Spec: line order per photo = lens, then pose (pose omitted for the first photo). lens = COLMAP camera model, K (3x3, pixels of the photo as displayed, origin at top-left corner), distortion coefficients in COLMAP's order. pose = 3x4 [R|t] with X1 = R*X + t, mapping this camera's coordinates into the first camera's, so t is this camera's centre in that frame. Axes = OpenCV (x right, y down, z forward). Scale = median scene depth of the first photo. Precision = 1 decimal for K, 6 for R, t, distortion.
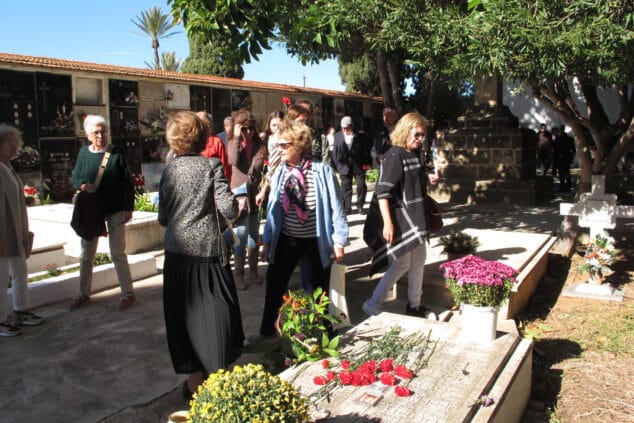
lens RADIAL K [[524.2, 0, 317.0], [0, 524.2, 211.5], [0, 0, 1]] dist [-0.105701, 0.069775]
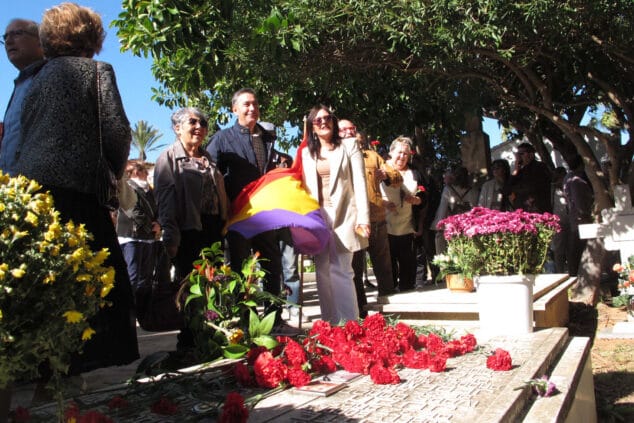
lens RADIAL K [[524.2, 0, 317.0], [0, 524.2, 211.5], [0, 0, 1]] dist [-0.105701, 0.069775]
pose [[0.999581, -0.020460, 0.020472, 0.077261], [0.024661, 0.972311, -0.232388, 0.264749], [-0.015150, 0.232795, 0.972408, 0.389795]]
